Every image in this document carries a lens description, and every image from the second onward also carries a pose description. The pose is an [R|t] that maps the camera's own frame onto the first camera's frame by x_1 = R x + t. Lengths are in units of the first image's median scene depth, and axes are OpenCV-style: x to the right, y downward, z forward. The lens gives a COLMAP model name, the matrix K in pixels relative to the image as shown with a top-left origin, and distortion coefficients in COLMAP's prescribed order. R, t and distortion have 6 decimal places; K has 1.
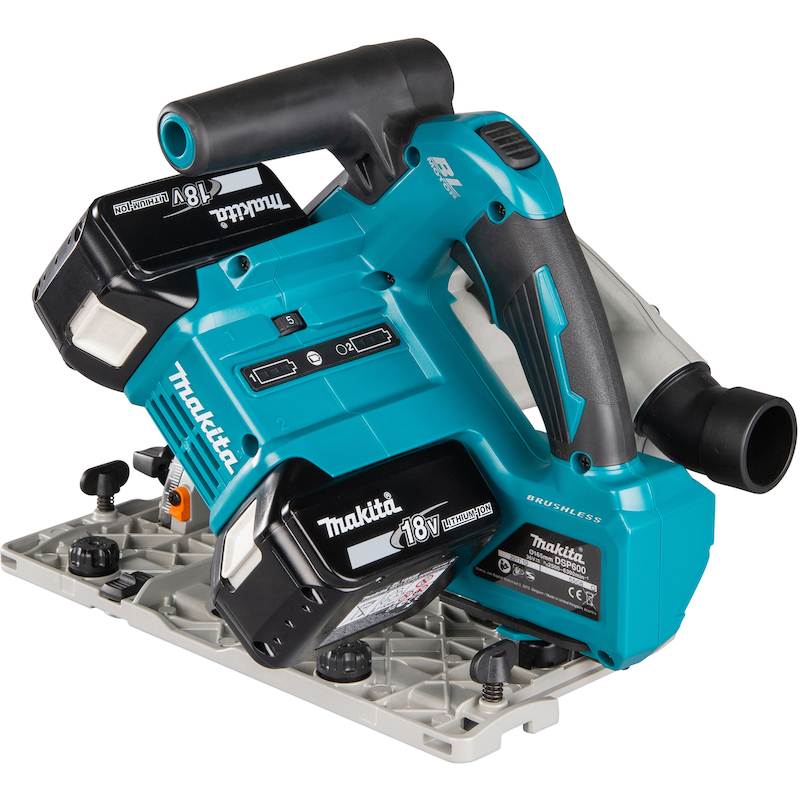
lens RADIAL K [[2979.5, 0, 417.8], [0, 2979.5, 355.7], [0, 0, 1]] dist [0.204343, 0.000000]
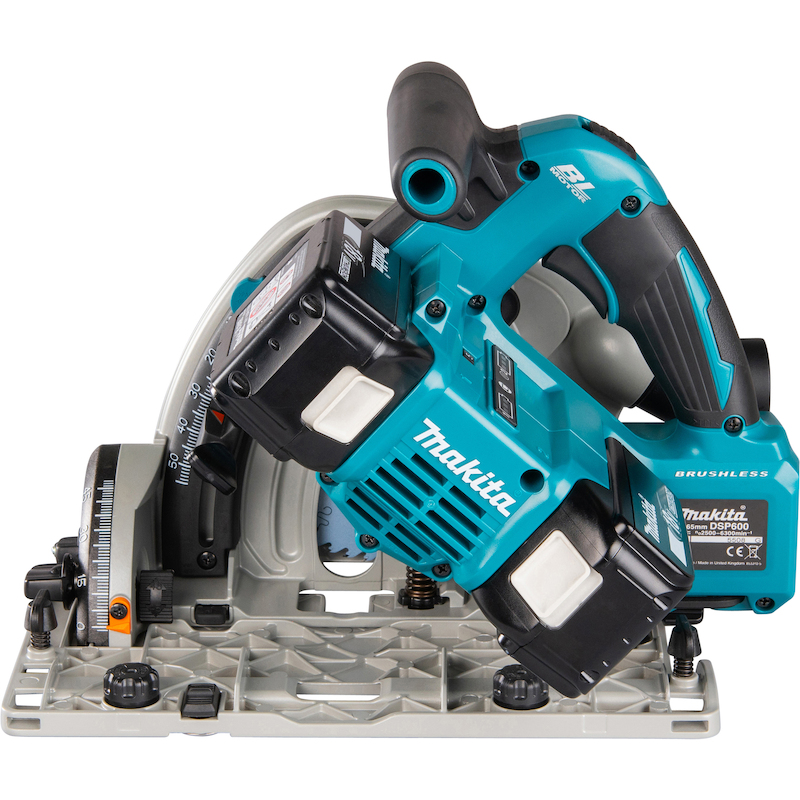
lens RADIAL K [[2979.5, 0, 391.1], [0, 2979.5, 351.5], [0, 0, 1]] dist [0.204343, 0.000000]
pose [[0.726645, -0.207774, 0.654841, -0.709093], [0.220050, 0.973344, 0.064653, -0.083208], [-0.650819, 0.097118, 0.752996, 0.283267]]
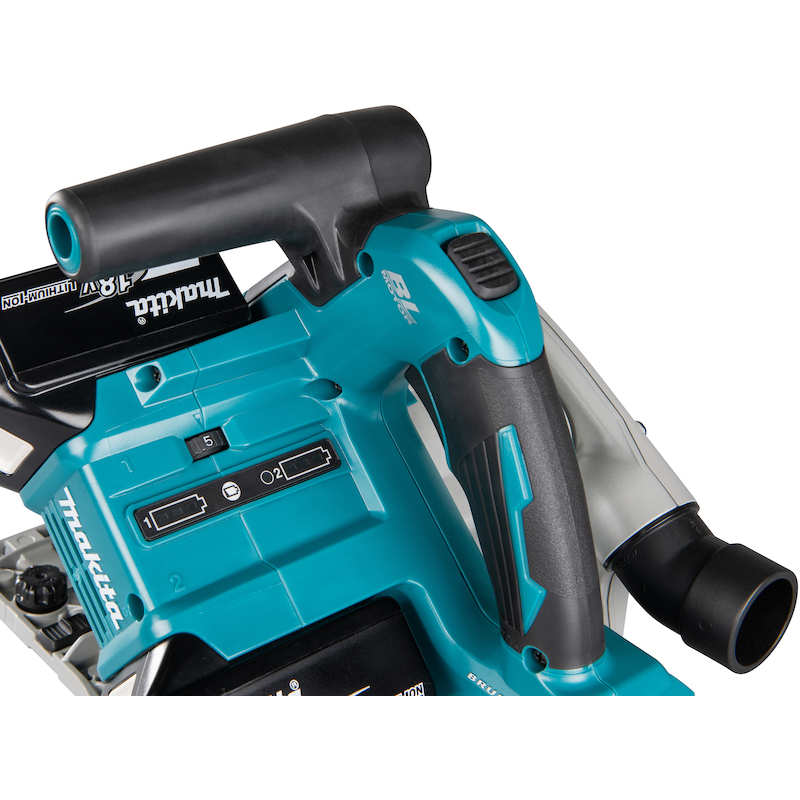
lens RADIAL K [[1587.0, 0, 325.8], [0, 1587.0, 360.4], [0, 0, 1]] dist [0.147297, 0.000000]
pose [[0.991736, 0.090250, -0.091180, 0.030053], [-0.075793, 0.985598, 0.151168, -0.106938], [0.103510, -0.143008, 0.984294, 0.566552]]
